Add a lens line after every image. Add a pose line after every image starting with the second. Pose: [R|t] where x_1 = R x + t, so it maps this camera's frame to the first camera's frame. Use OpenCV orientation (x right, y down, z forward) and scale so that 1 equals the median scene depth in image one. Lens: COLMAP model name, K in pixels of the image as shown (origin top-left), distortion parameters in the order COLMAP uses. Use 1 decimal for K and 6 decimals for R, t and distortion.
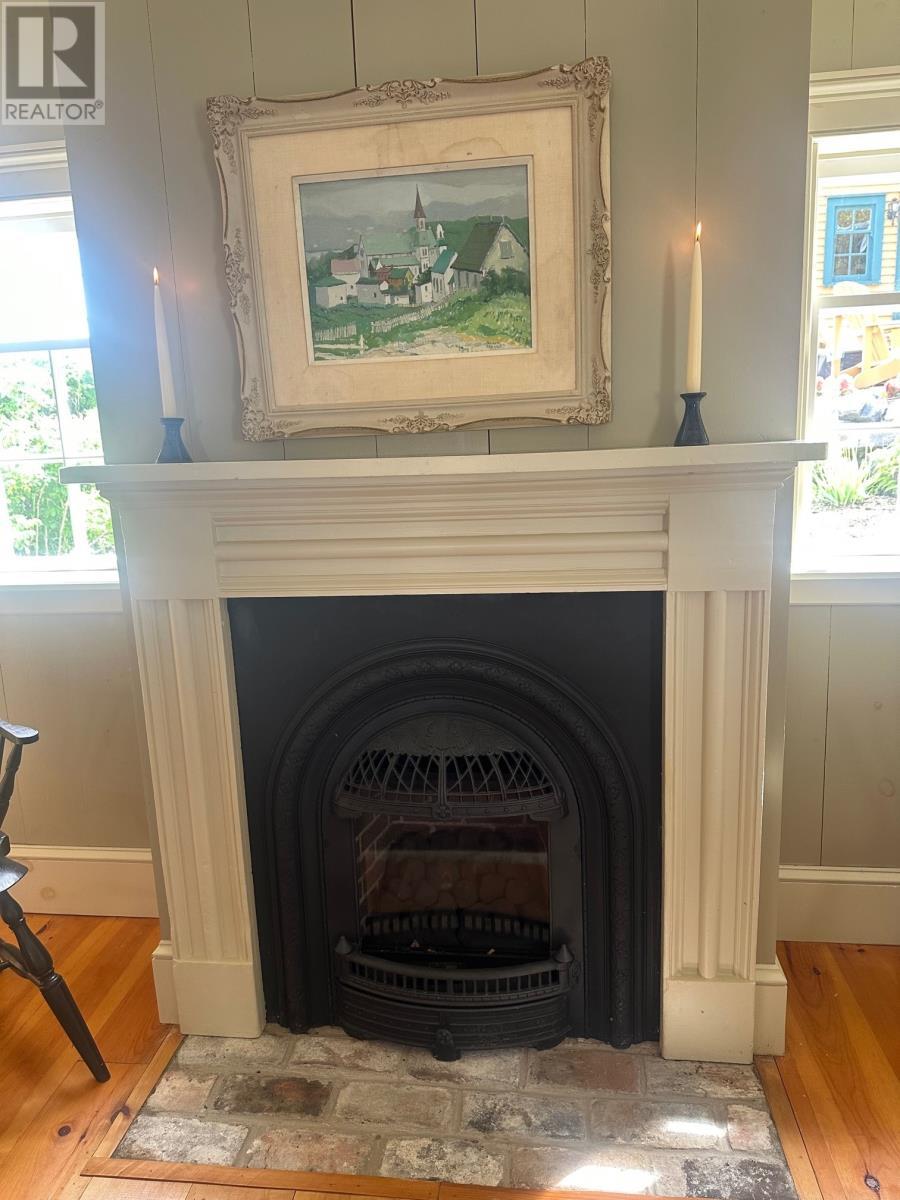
lens RADIAL K [[851.1, 0, 450.0], [0, 851.1, 600.0], [0, 0, 1]] dist [0.085348, -0.104631]
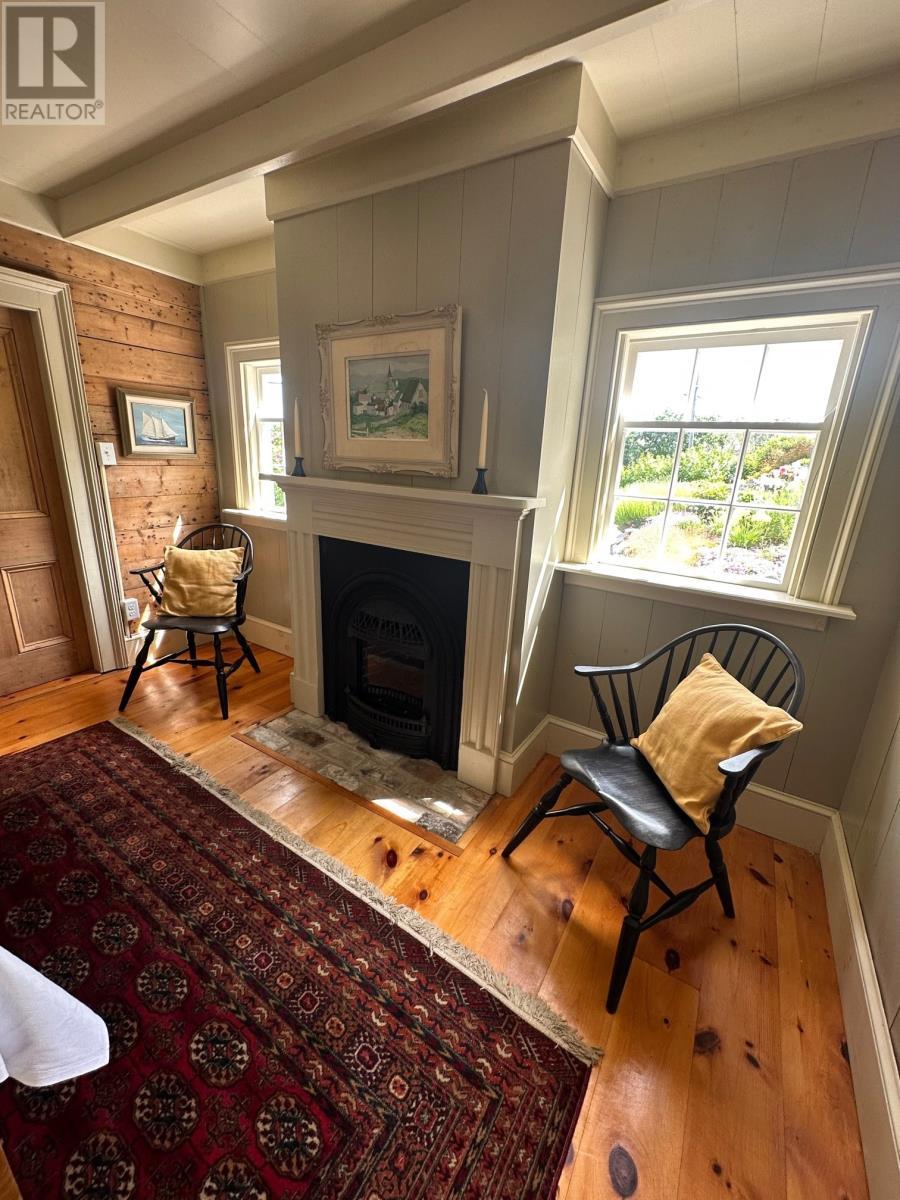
lens RADIAL K [[483.0, 0, 450.0], [0, 483.0, 600.0], [0, 0, 1]] dist [0.016212, 0.000031]
pose [[0.900401, 0.204224, -0.384148, 0.686001], [-0.173794, 0.978307, 0.112742, -0.044435], [0.398840, -0.034751, 0.916362, -0.107909]]
